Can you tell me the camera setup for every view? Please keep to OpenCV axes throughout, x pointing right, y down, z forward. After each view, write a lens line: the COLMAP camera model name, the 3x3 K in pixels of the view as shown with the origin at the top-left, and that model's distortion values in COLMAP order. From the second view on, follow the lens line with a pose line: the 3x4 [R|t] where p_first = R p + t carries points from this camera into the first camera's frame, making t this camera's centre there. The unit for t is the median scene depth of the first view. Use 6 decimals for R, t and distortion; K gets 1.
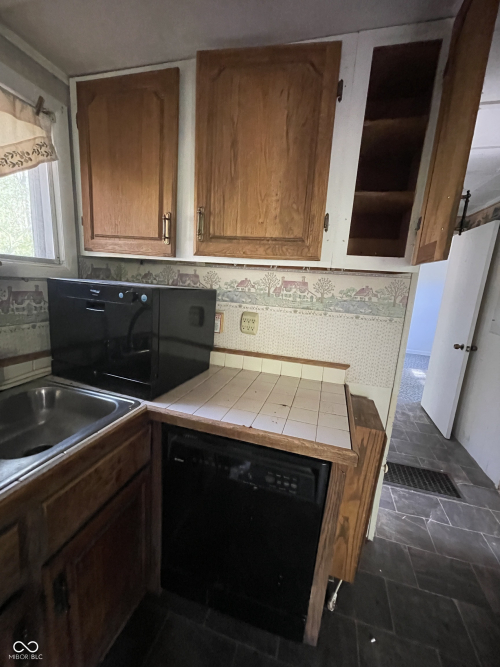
lens RADIAL K [[269.7, 0, 252.1], [0, 269.7, 331.7], [0, 0, 1]] dist [-0.003348, -0.000010]
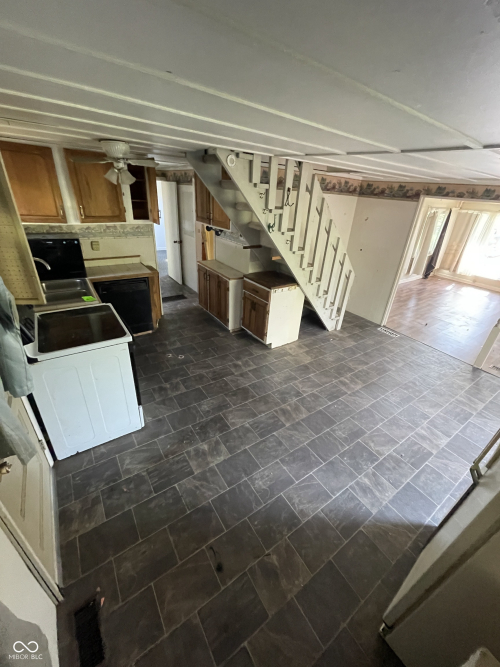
lens RADIAL K [[269.7, 0, 252.1], [0, 269.7, 331.7], [0, 0, 1]] dist [-0.003348, -0.000010]
pose [[0.636195, -0.377154, 0.673061, -1.057287], [0.130202, 0.912345, 0.388168, -0.086044], [-0.760463, -0.159317, 0.629535, -1.741009]]
